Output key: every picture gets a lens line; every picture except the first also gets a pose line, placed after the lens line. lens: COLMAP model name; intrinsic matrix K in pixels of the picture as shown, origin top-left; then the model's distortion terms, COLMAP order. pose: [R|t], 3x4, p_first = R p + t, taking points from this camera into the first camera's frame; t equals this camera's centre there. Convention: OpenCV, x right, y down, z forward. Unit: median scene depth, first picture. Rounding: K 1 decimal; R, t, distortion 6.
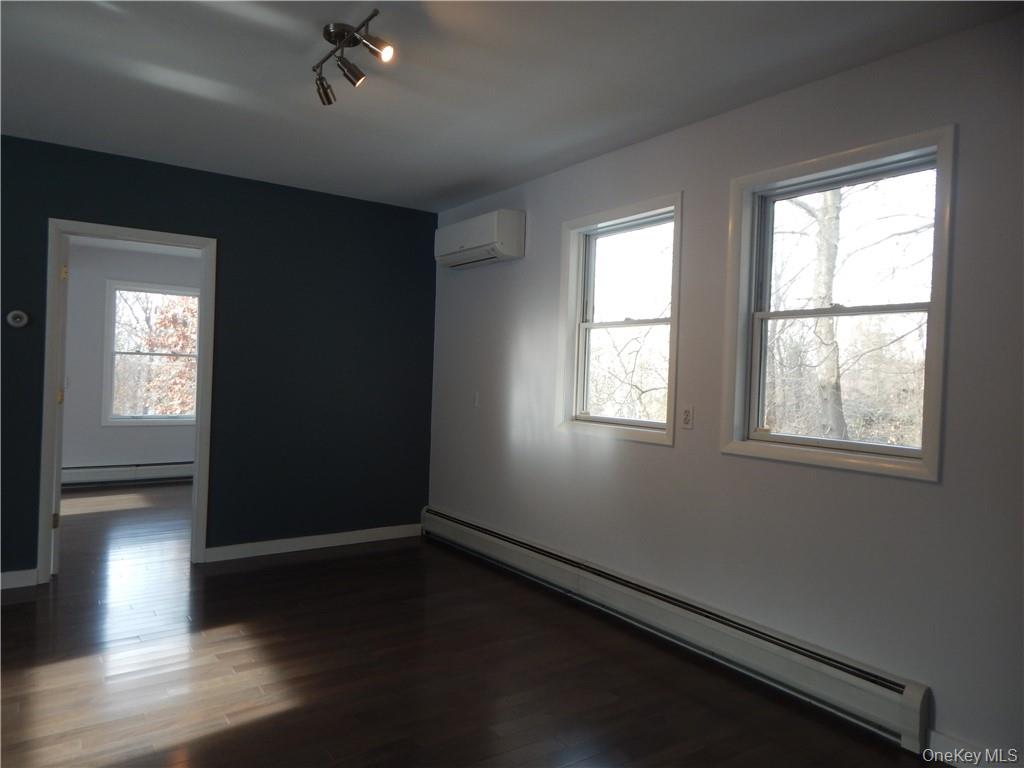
lens RADIAL K [[694.1, 0, 513.2], [0, 694.1, 376.6], [0, 0, 1]] dist [0.036069, -0.025849]
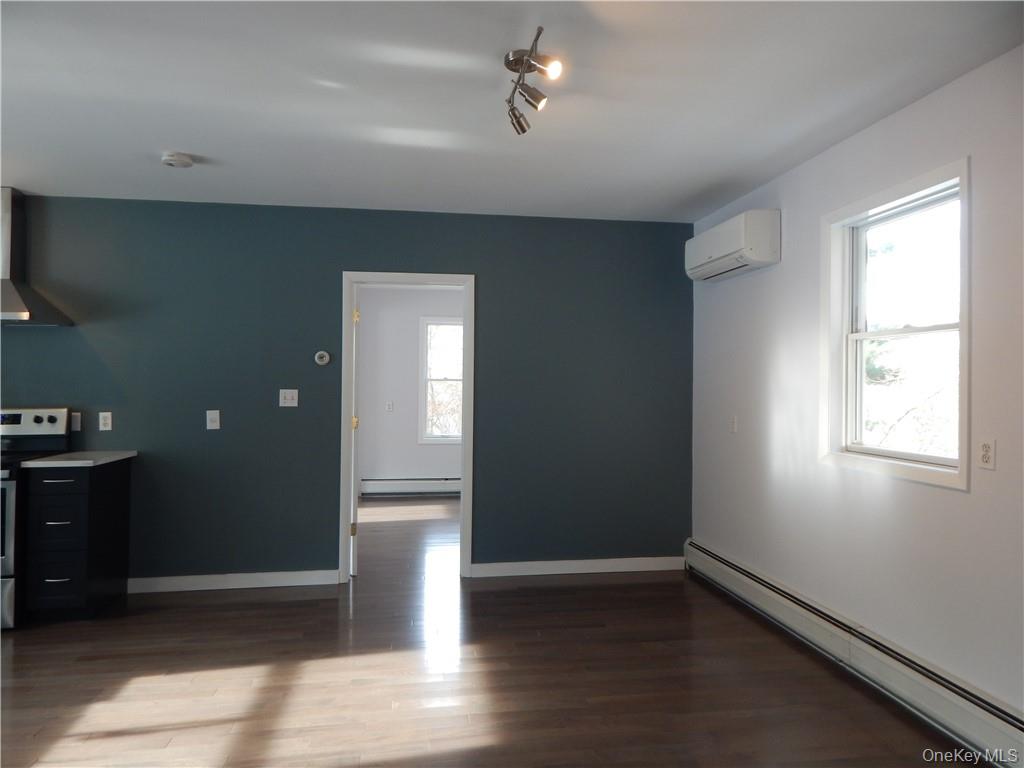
lens RADIAL K [[694.1, 0, 513.2], [0, 694.1, 376.6], [0, 0, 1]] dist [0.036069, -0.025849]
pose [[0.897117, -0.029841, -0.440785, 0.118508], [0.020271, 0.999446, -0.026404, -0.014067], [0.441328, 0.014752, 0.897224, 0.087357]]
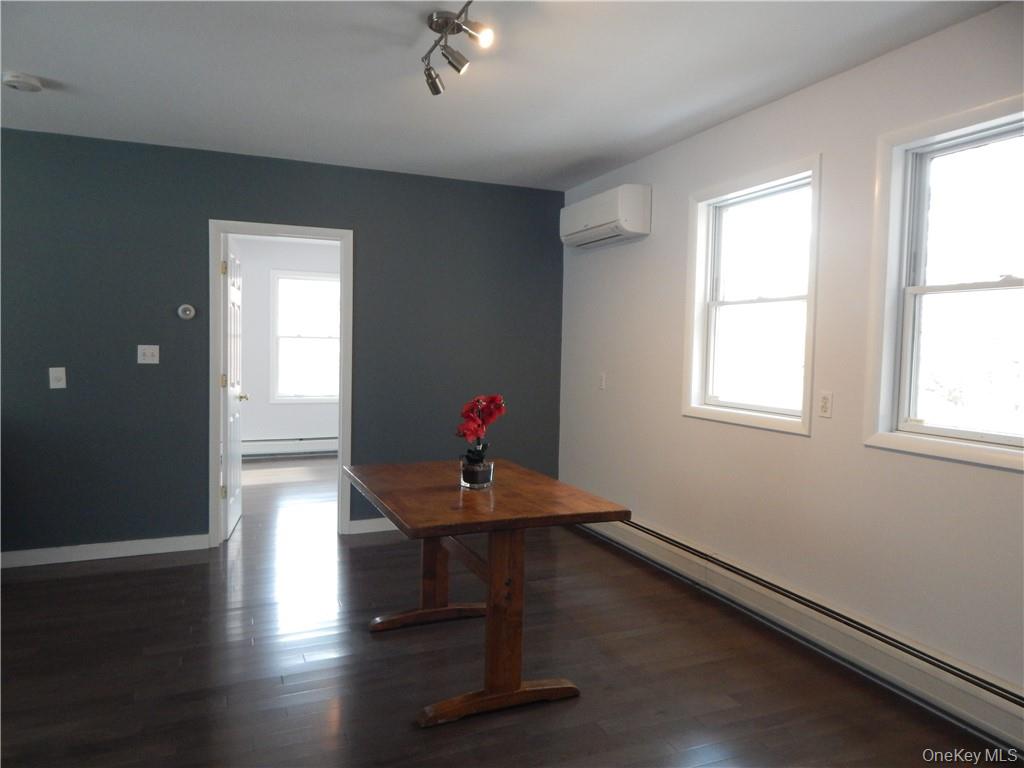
lens RADIAL K [[694.1, 0, 513.2], [0, 694.1, 376.6], [0, 0, 1]] dist [0.036069, -0.025849]
pose [[0.977032, -0.004076, -0.213052, 0.042720], [0.012128, 0.999260, 0.036498, -0.015126], [0.212745, -0.038243, 0.976359, 0.022437]]
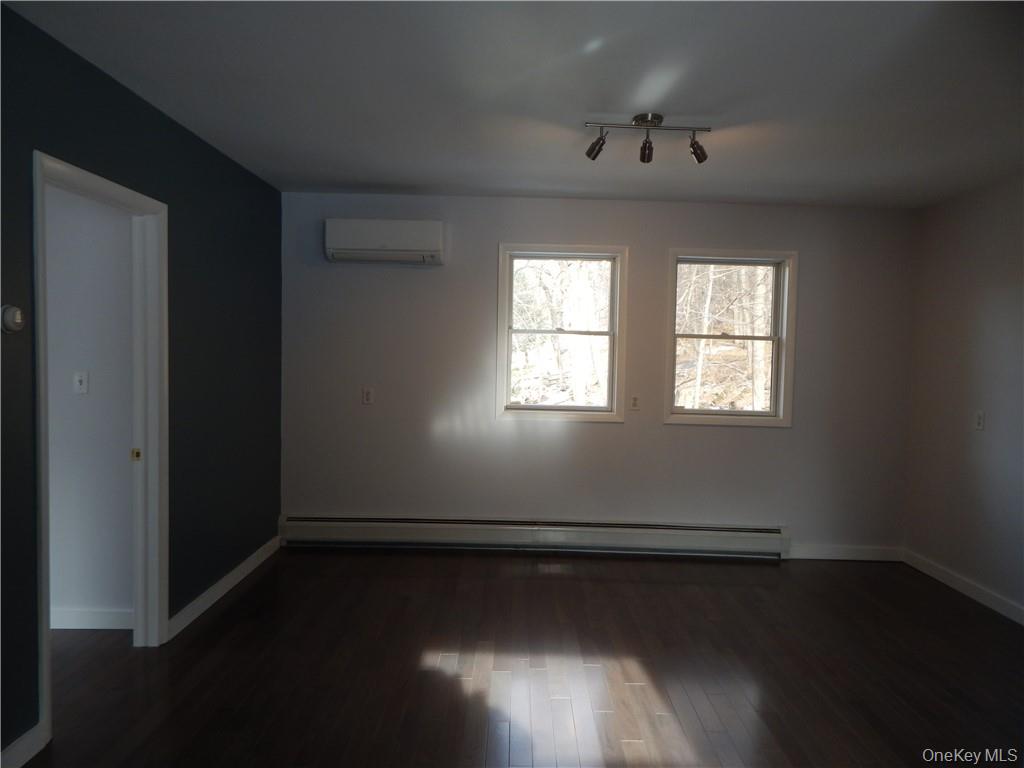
lens RADIAL K [[694.1, 0, 513.2], [0, 694.1, 376.6], [0, 0, 1]] dist [0.036069, -0.025849]
pose [[0.570457, -0.050272, 0.819788, -1.026426], [-0.006445, 0.997820, 0.065674, -0.084705], [-0.821302, -0.042748, 0.568889, 0.347101]]
